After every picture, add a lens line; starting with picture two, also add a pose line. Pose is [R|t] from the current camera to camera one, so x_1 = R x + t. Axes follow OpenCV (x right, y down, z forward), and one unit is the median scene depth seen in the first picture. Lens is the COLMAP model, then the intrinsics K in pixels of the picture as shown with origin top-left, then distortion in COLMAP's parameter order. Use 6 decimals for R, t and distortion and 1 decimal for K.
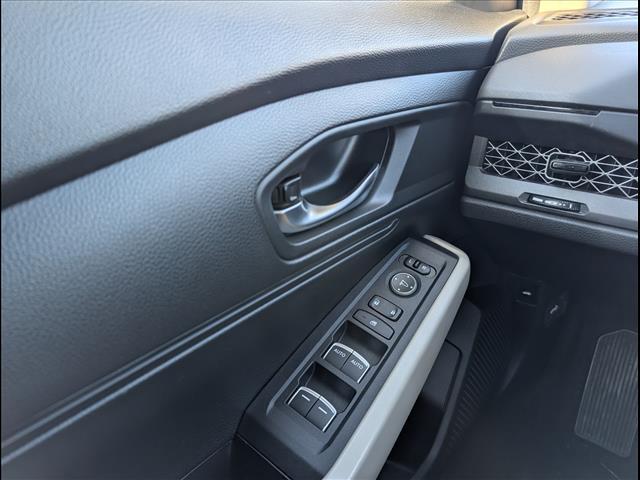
lens RADIAL K [[471.0, 0, 328.4], [0, 471.0, 240.7], [0, 0, 1]] dist [0.000433, 0.000910]
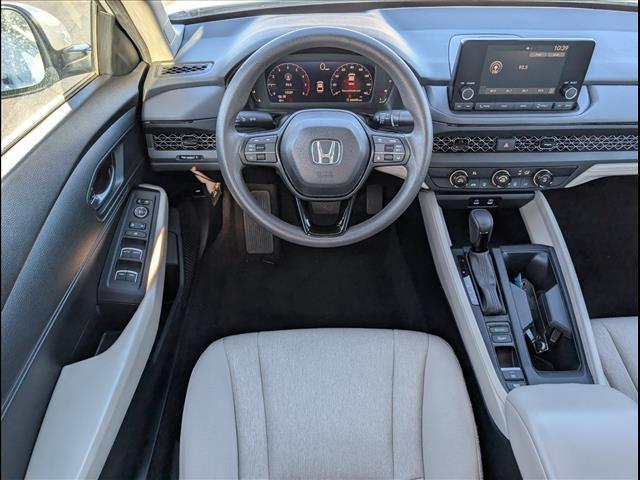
lens RADIAL K [[471.0, 0, 328.4], [0, 471.0, 240.7], [0, 0, 1]] dist [0.000433, 0.000910]
pose [[0.750933, -0.391781, 0.531608, -0.404545], [0.260747, 0.915502, 0.306378, -0.231650], [-0.606722, -0.091454, 0.789636, -1.272106]]
